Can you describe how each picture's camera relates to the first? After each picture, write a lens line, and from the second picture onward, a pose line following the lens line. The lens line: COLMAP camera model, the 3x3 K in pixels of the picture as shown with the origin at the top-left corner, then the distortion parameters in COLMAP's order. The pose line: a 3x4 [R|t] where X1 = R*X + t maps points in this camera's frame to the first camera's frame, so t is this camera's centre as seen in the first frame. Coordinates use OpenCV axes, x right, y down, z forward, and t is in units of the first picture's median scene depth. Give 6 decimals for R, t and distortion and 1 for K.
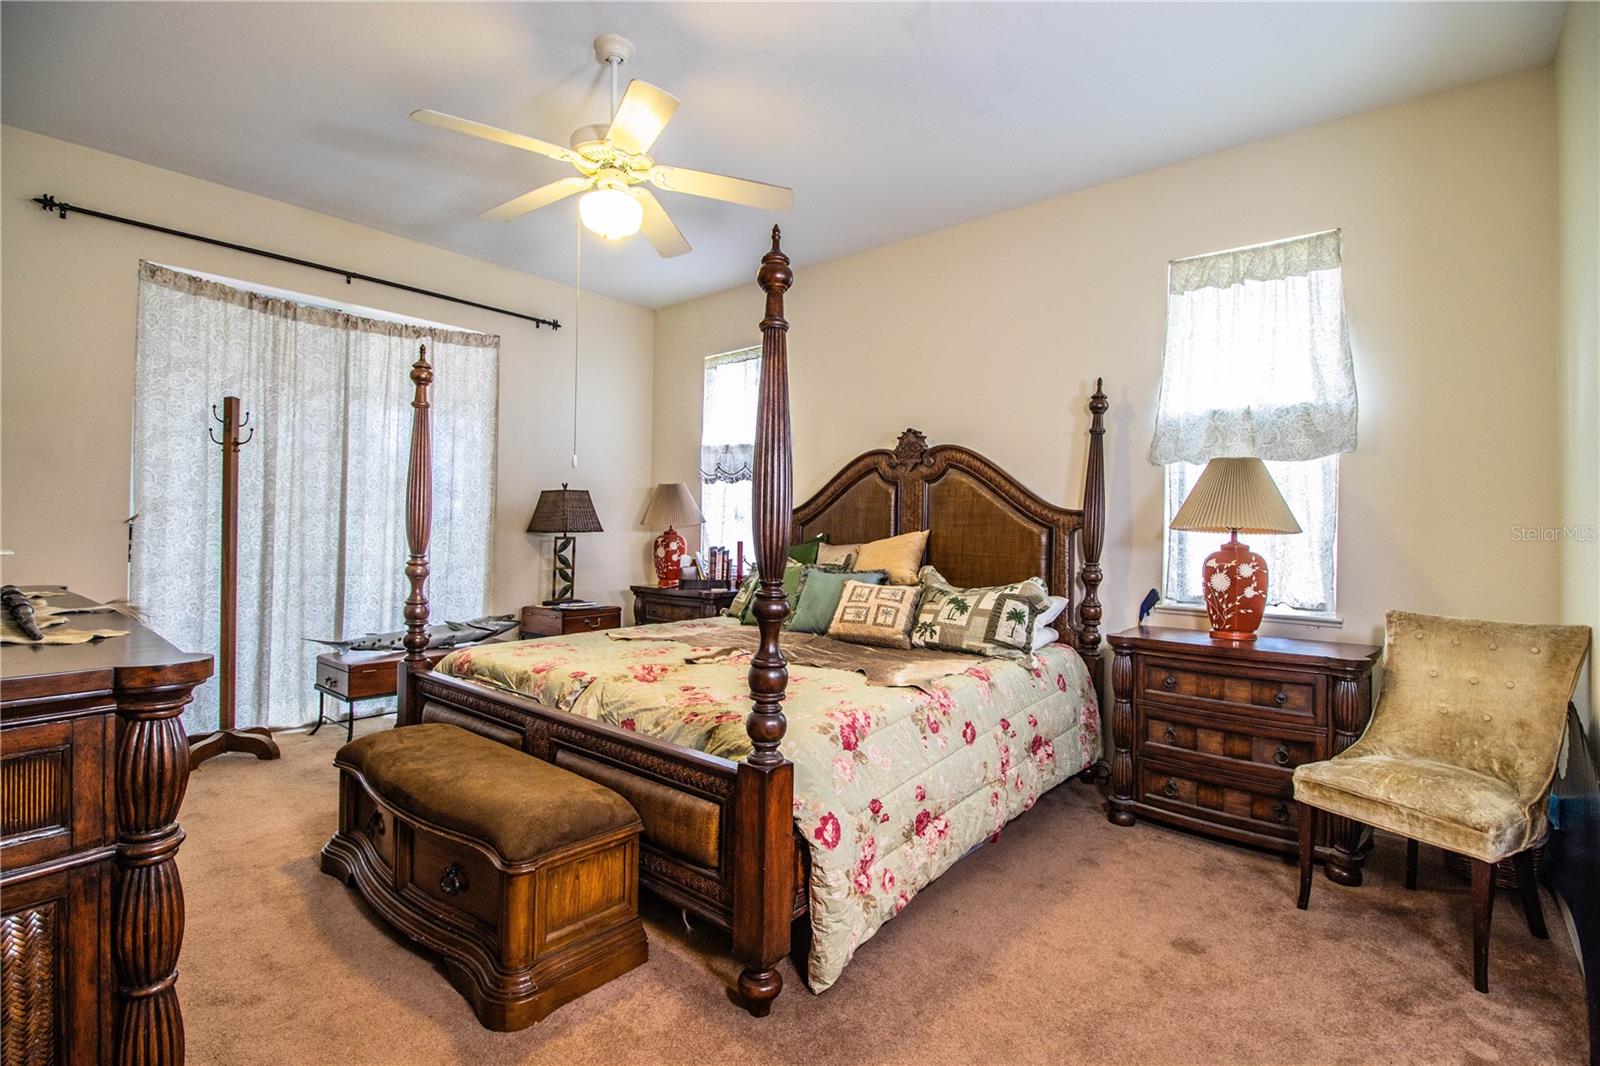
lens RADIAL K [[738.0, 0, 811.8], [0, 738.0, 525.2], [0, 0, 1]] dist [-0.001925, -0.010889]
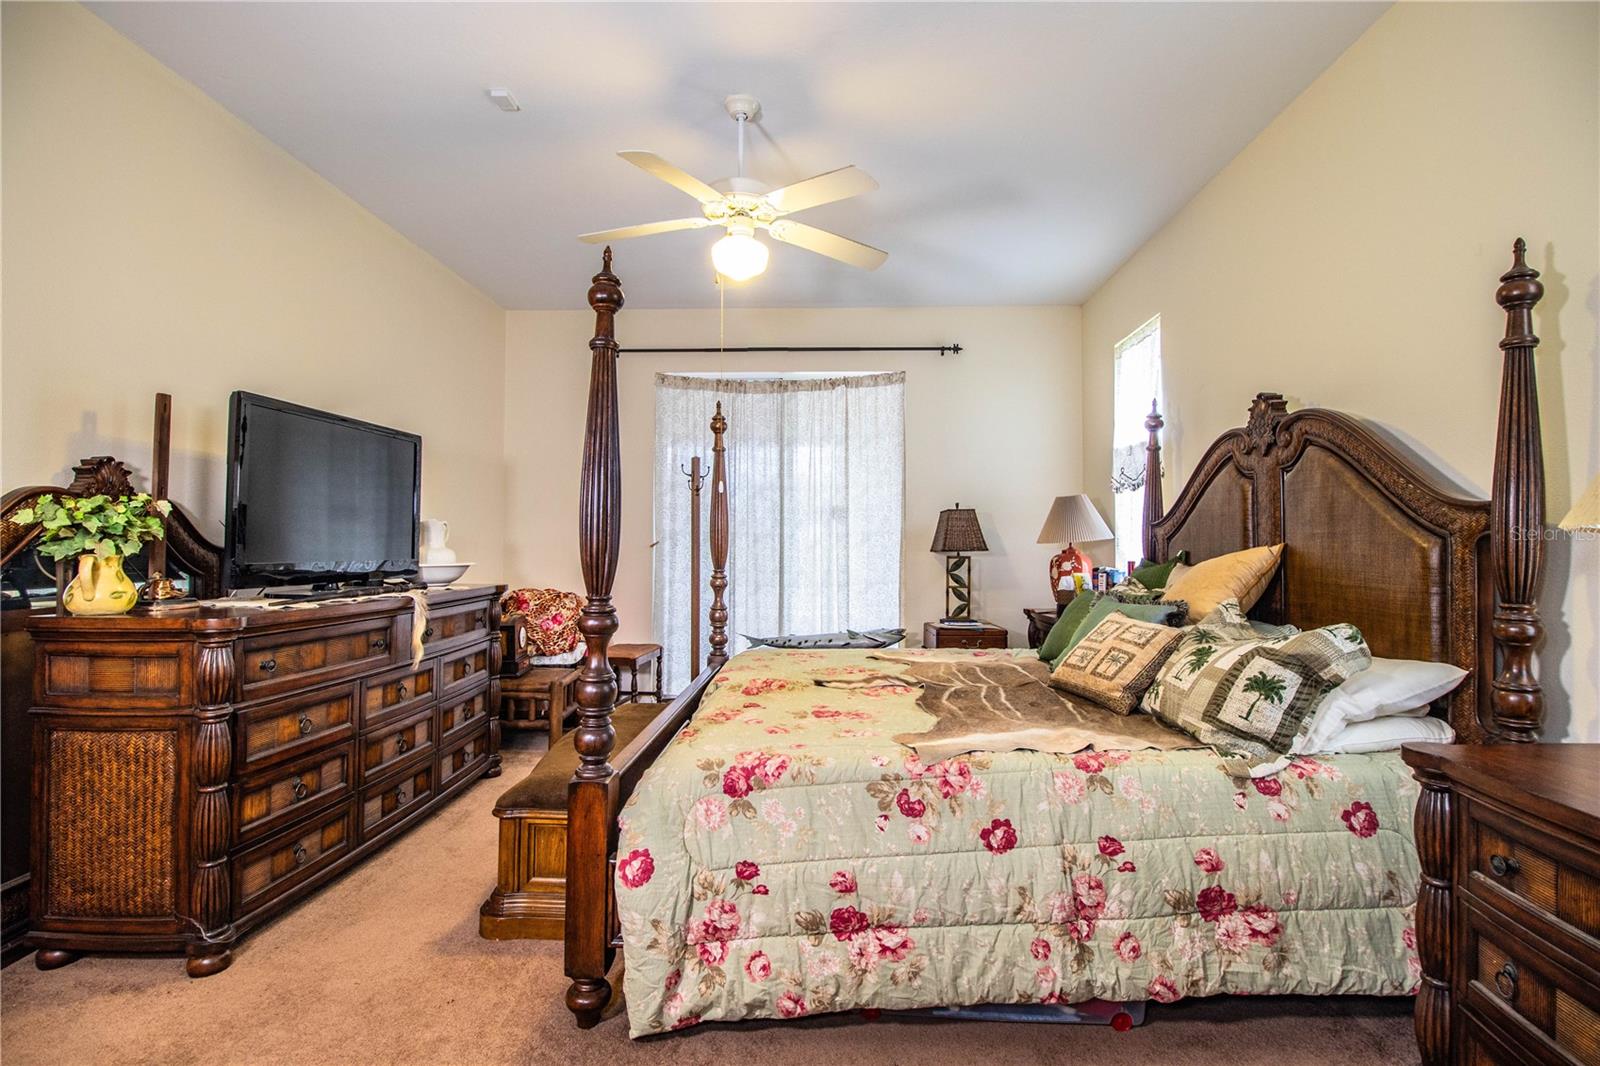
lens RADIAL K [[738.0, 0, 811.8], [0, 738.0, 525.2], [0, 0, 1]] dist [-0.001925, -0.010889]
pose [[0.617373, -0.034655, -0.785907, 0.450103], [0.012033, 0.999328, -0.034614, 0.008307], [0.786578, 0.011913, 0.617376, 0.294823]]
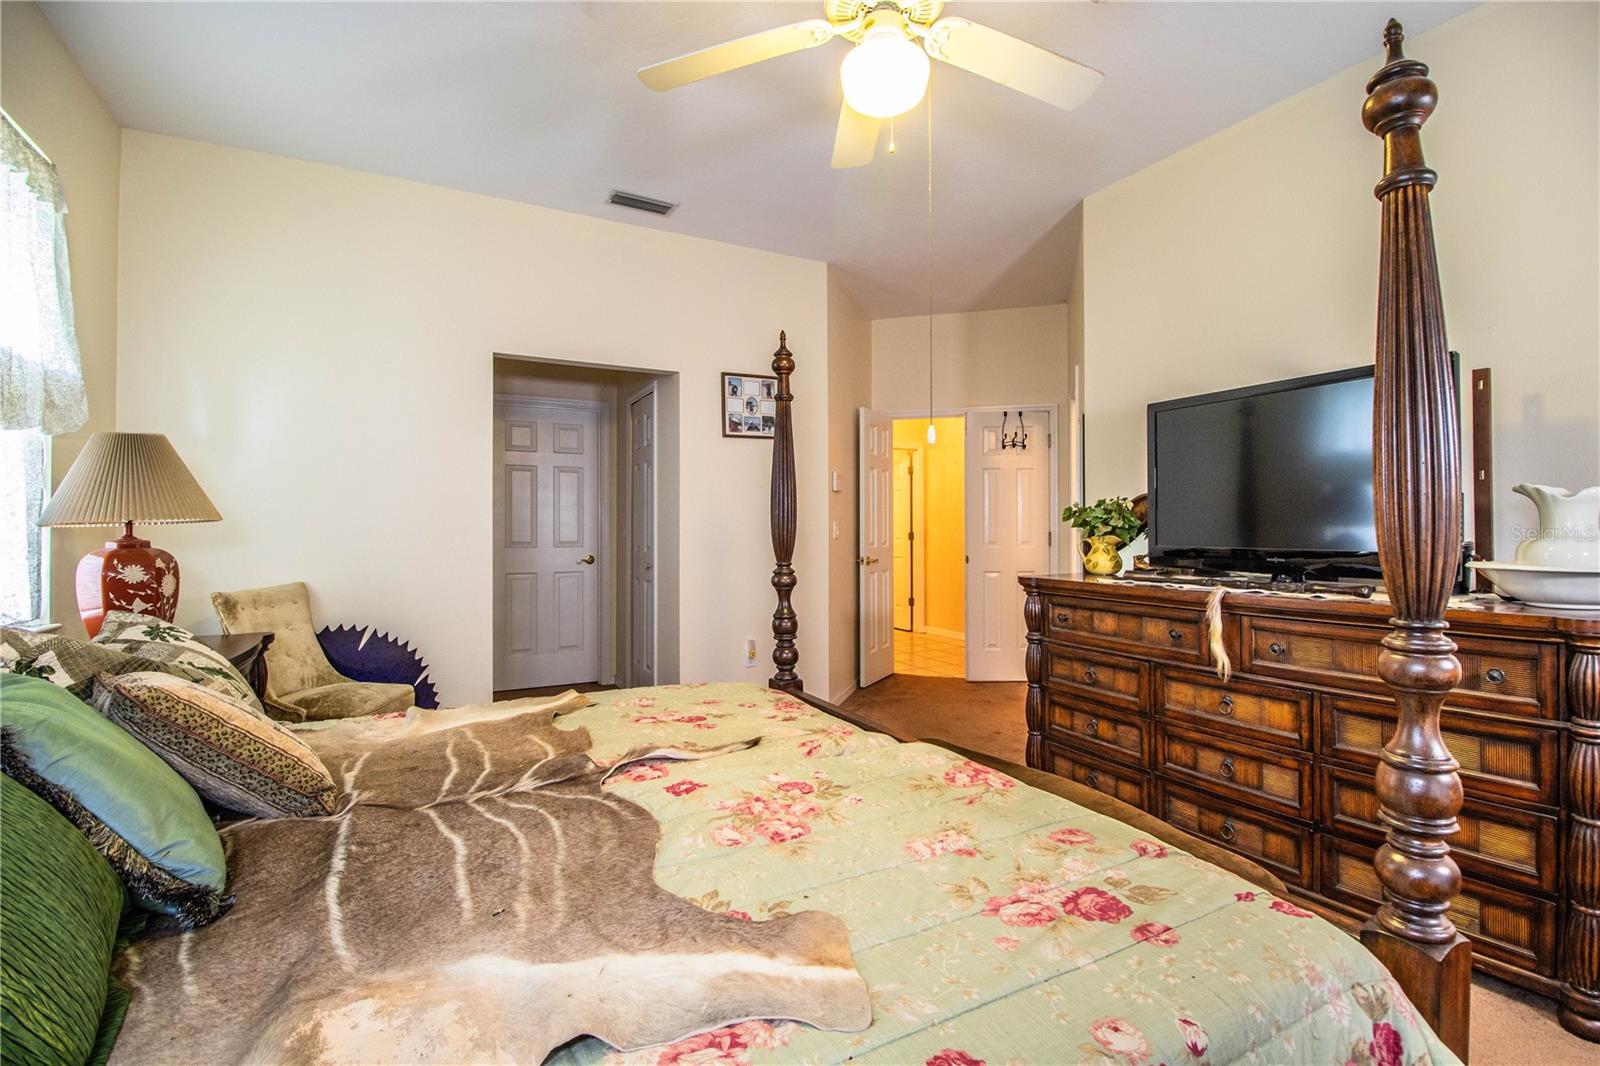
lens RADIAL K [[738.0, 0, 811.8], [0, 738.0, 525.2], [0, 0, 1]] dist [-0.001925, -0.010889]
pose [[-0.932204, -0.013439, 0.361683, -0.328461], [-0.016814, 0.999840, -0.006185, 0.003408], [-0.361542, -0.011847, -0.932280, 1.180306]]
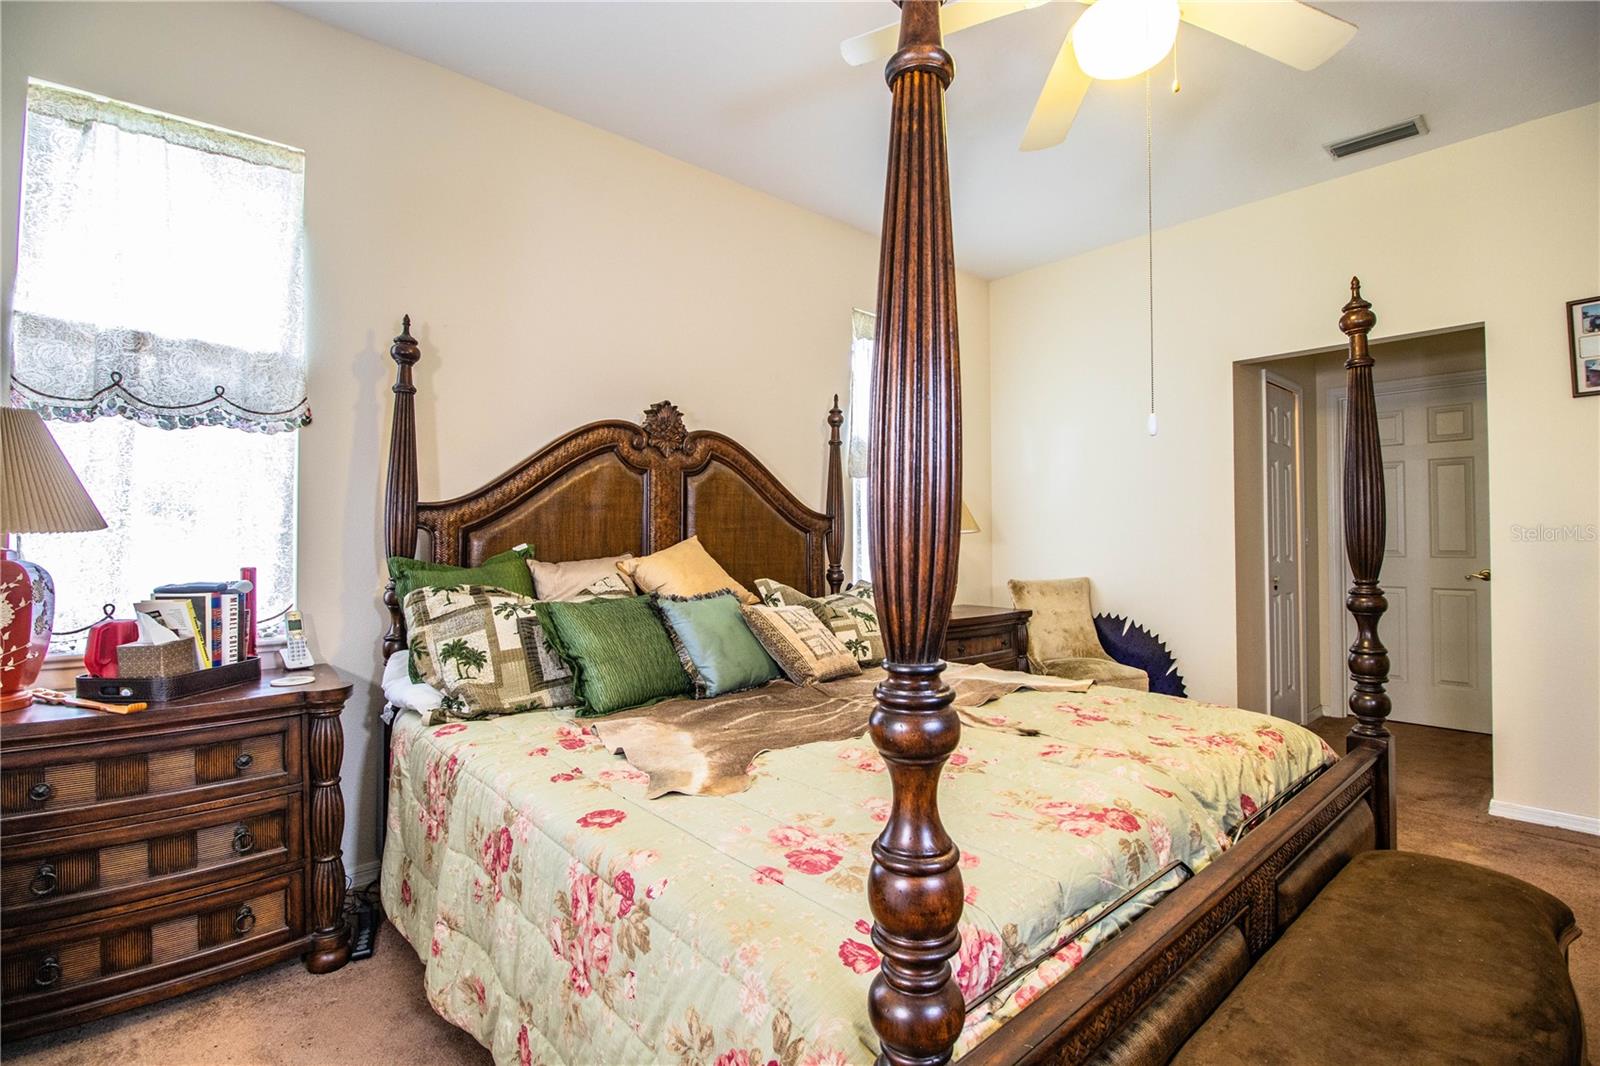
lens RADIAL K [[721.5, 0, 797.0], [0, 721.5, 530.7], [0, 0, 1]] dist [-0.000509, -0.013472]
pose [[0.149478, -0.005881, 0.988748, -0.639538], [0.000017, 0.999982, 0.005946, -0.003818], [-0.988765, -0.000872, 0.149475, 0.845641]]
